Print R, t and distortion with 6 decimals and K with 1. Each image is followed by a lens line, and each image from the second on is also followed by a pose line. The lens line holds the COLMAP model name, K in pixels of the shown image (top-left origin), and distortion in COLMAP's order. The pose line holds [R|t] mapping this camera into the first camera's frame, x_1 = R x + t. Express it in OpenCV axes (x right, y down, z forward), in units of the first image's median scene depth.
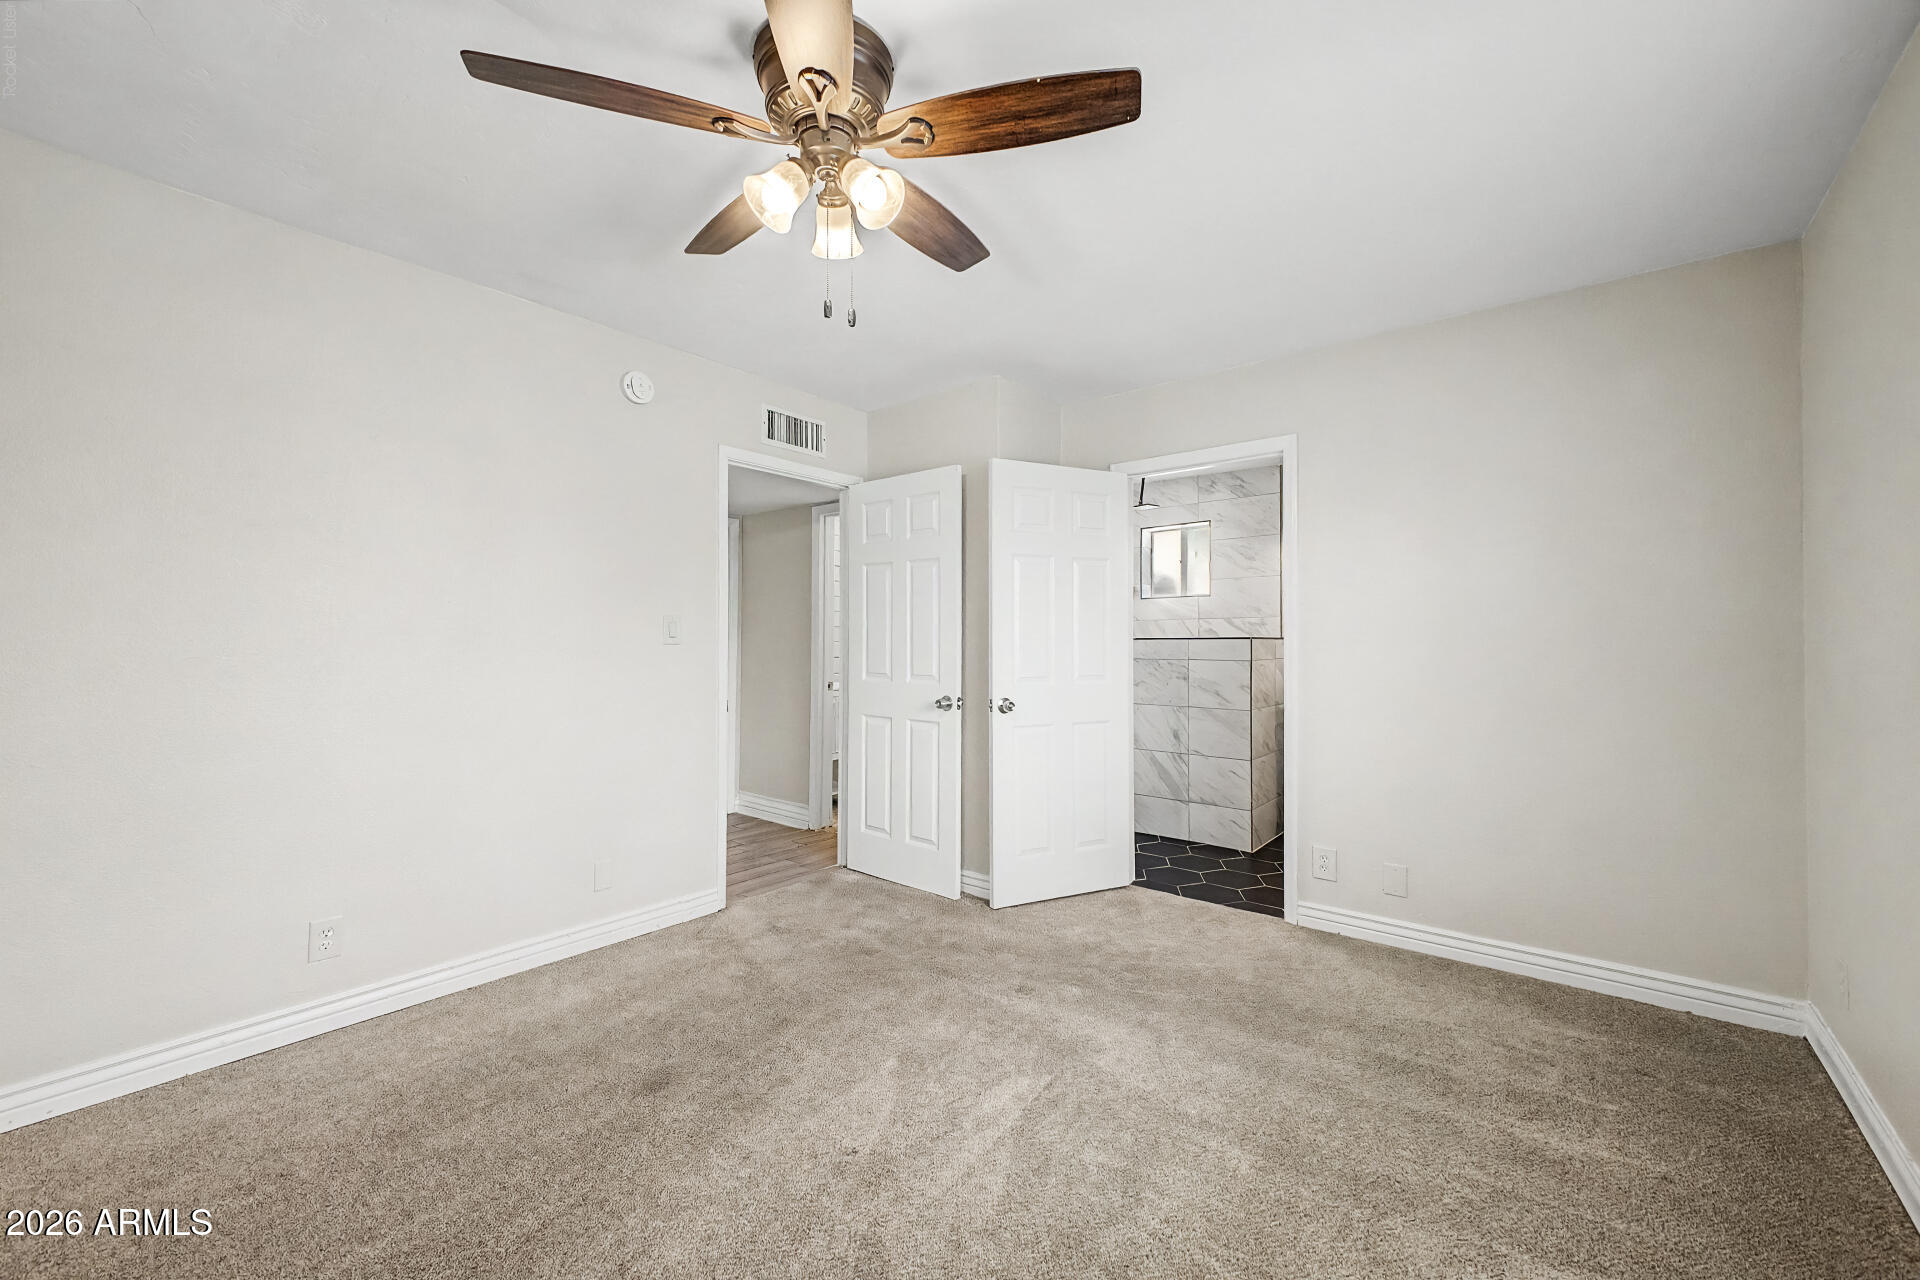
lens RADIAL K [[765.4, 0, 960.5], [0, 765.4, 651.3], [0, 0, 1]] dist [0.003581, 0.000128]
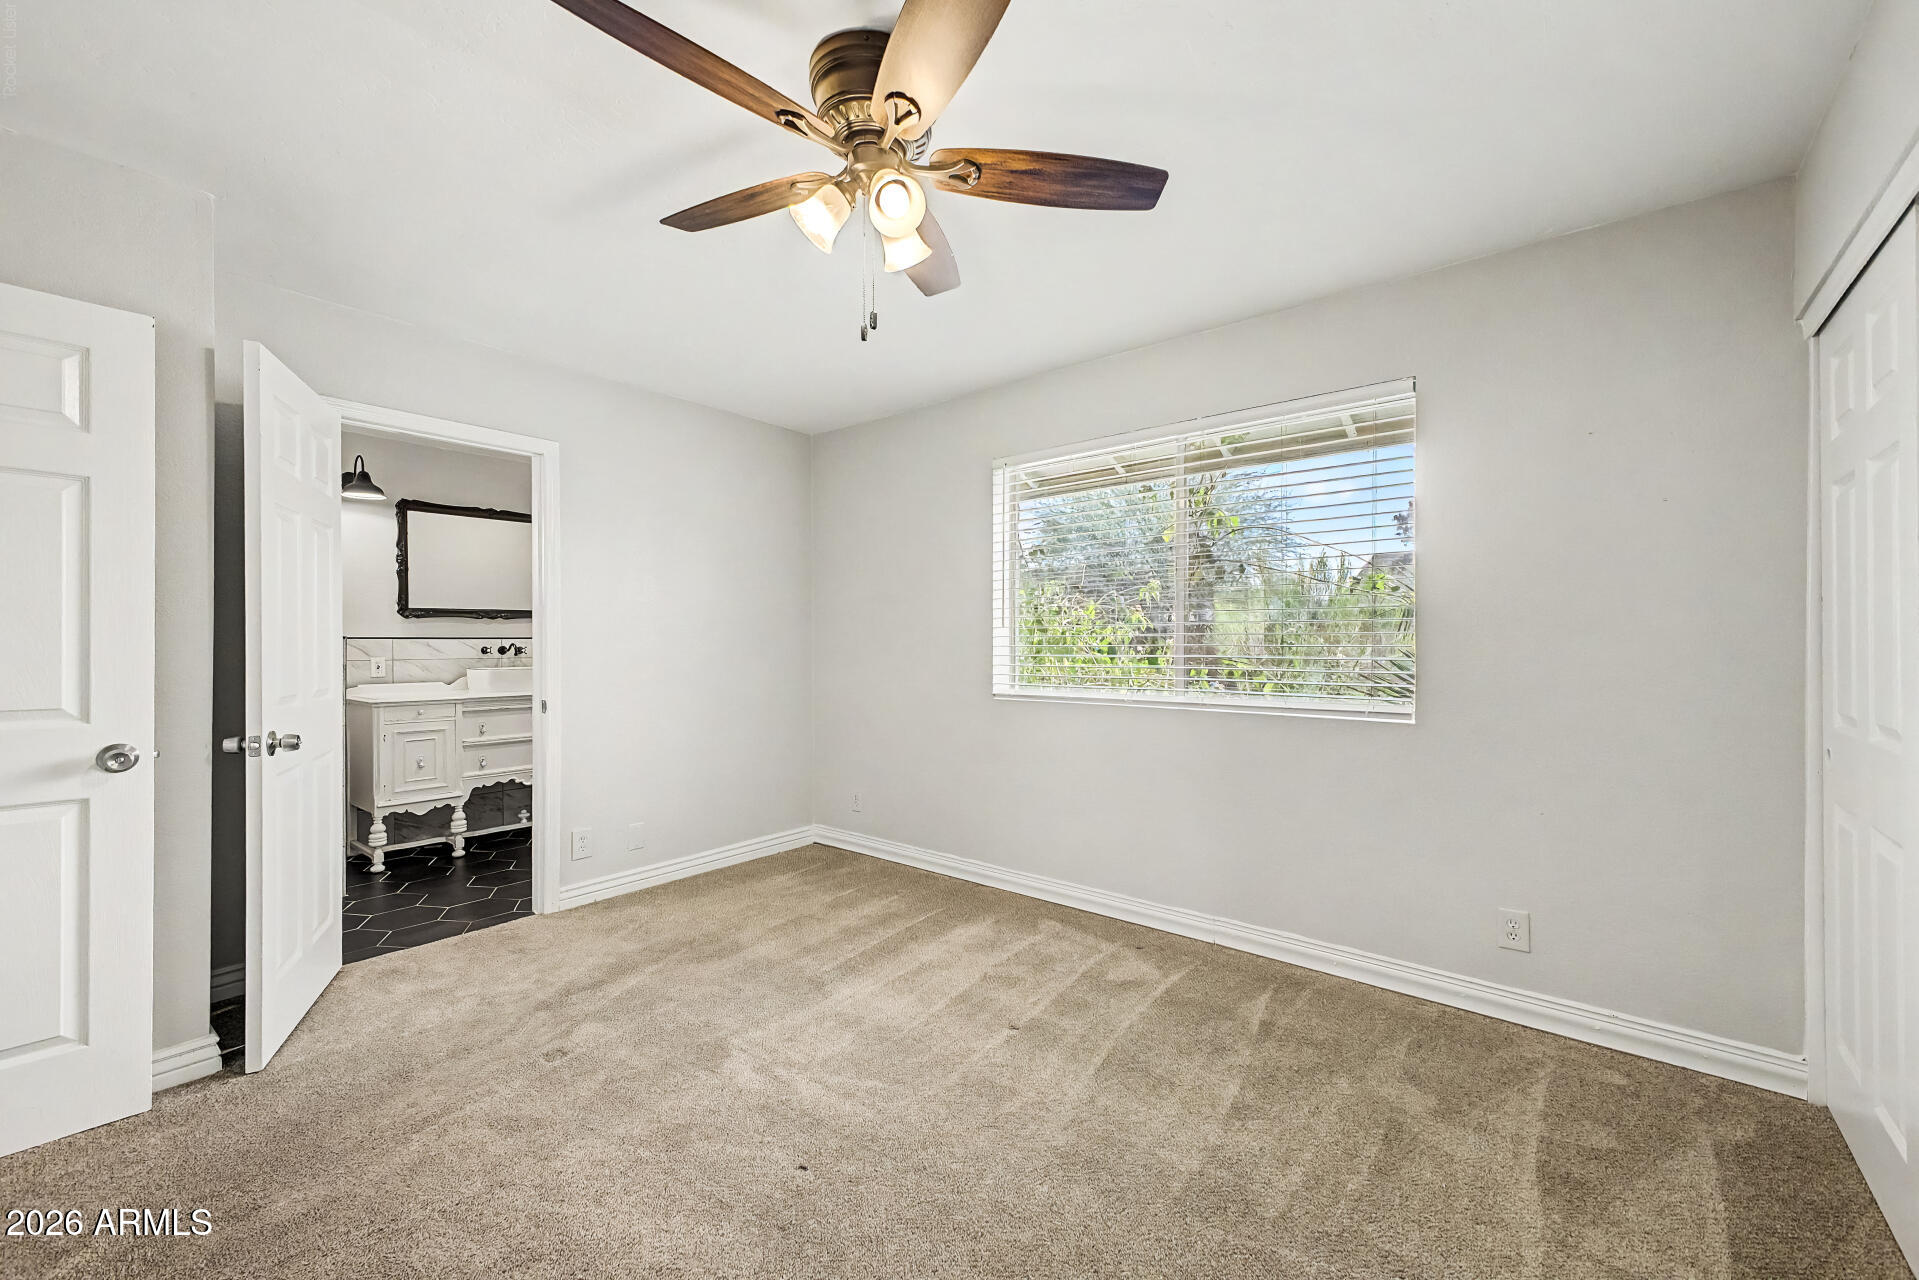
lens RADIAL K [[765.0, 0, 960.0], [0, 765.0, 651.3], [0, 0, 1]] dist [0.003581, 0.000128]
pose [[-0.008330, -0.011843, 0.999895, -0.626409], [0.017152, 0.999781, 0.011985, -0.002947], [-0.999818, 0.017250, -0.008125, 0.462452]]
